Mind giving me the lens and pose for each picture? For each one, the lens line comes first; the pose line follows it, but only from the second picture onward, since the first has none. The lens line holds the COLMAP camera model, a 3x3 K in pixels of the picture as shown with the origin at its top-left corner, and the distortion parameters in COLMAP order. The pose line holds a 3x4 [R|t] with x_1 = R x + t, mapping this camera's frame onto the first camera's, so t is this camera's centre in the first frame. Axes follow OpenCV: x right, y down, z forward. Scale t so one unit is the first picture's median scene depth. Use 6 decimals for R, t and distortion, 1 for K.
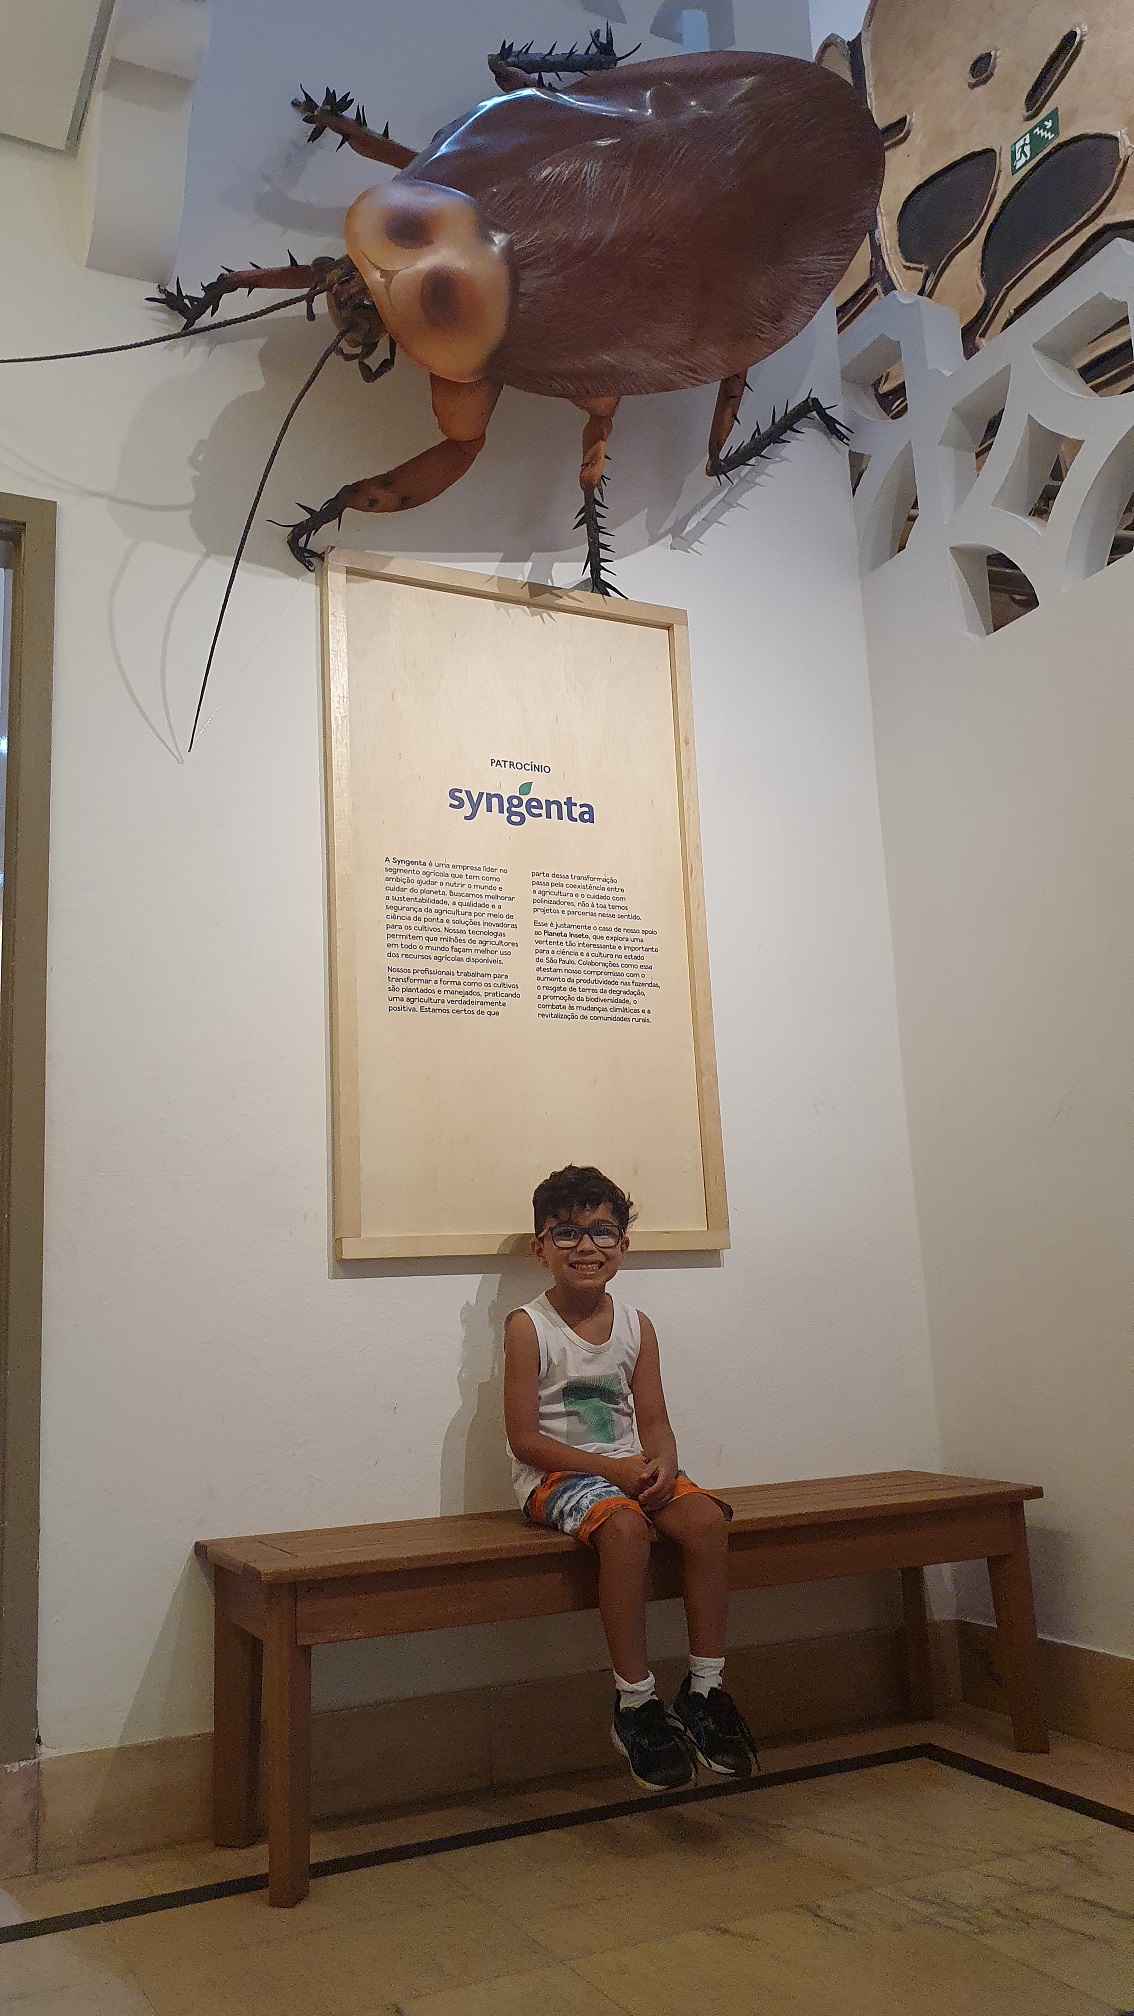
lens RADIAL K [[1599.5, 0, 567.0], [0, 1599.5, 1008.0], [0, 0, 1]] dist [0.064302, -0.000022]
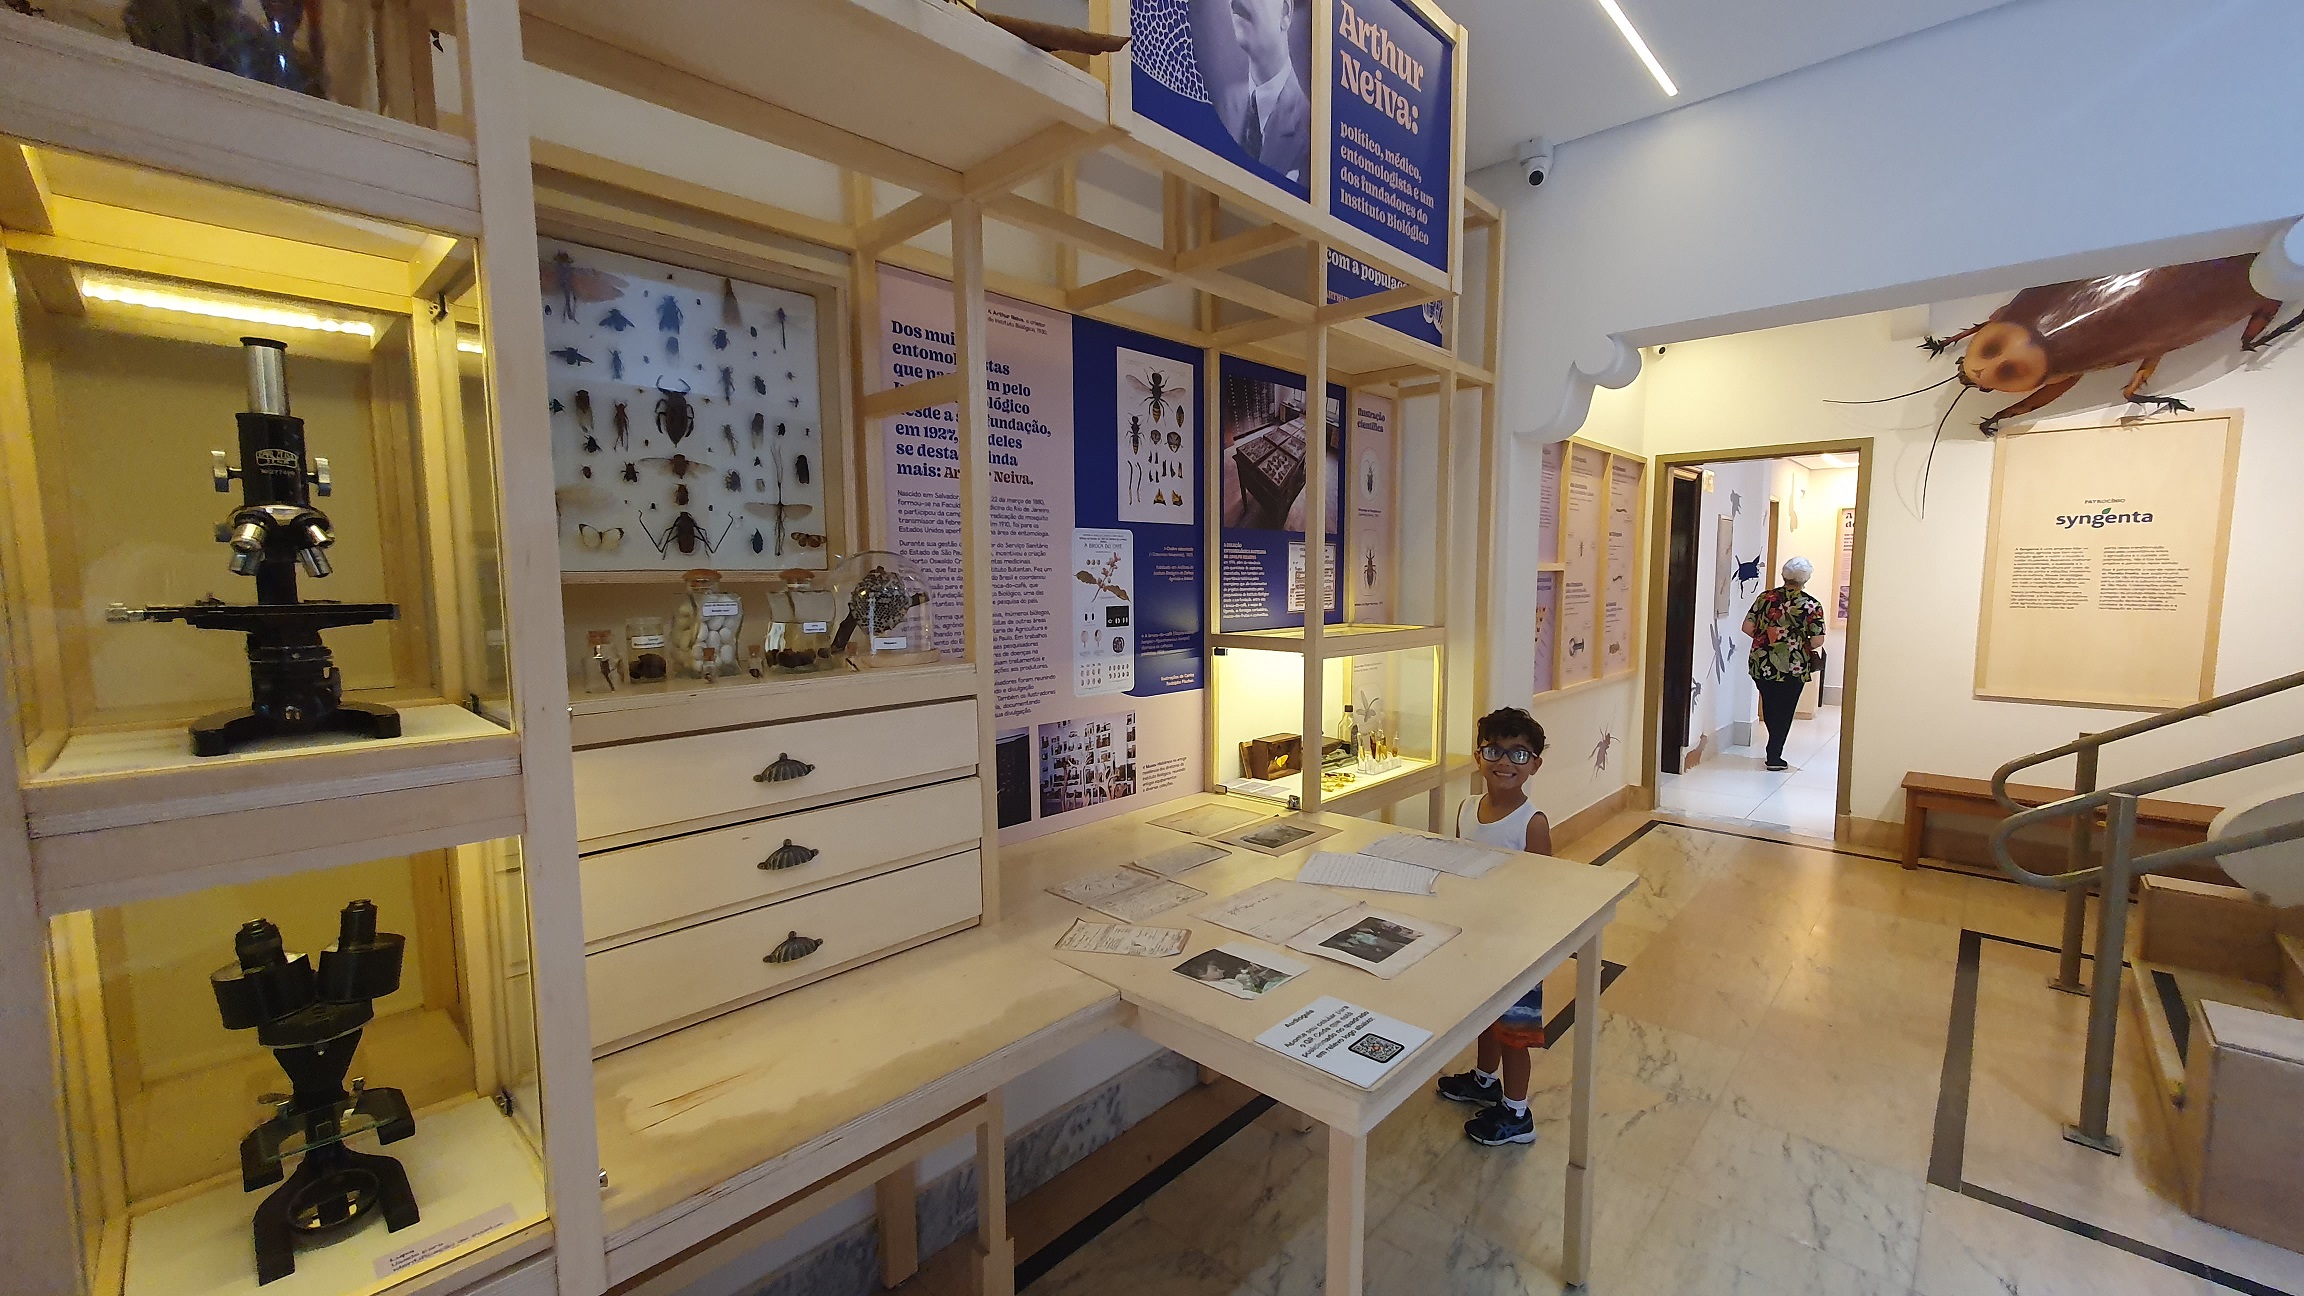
lens RADIAL K [[902.2, 0, 1152.0], [0, 902.2, 648.0], [0, 0, 1]] dist [0.001207, 0.000186]
pose [[0.340118, 0.118841, -0.932843, 0.798156], [0.166330, 0.968740, 0.184058, -0.437884], [0.925556, -0.217761, 0.309719, -0.810465]]
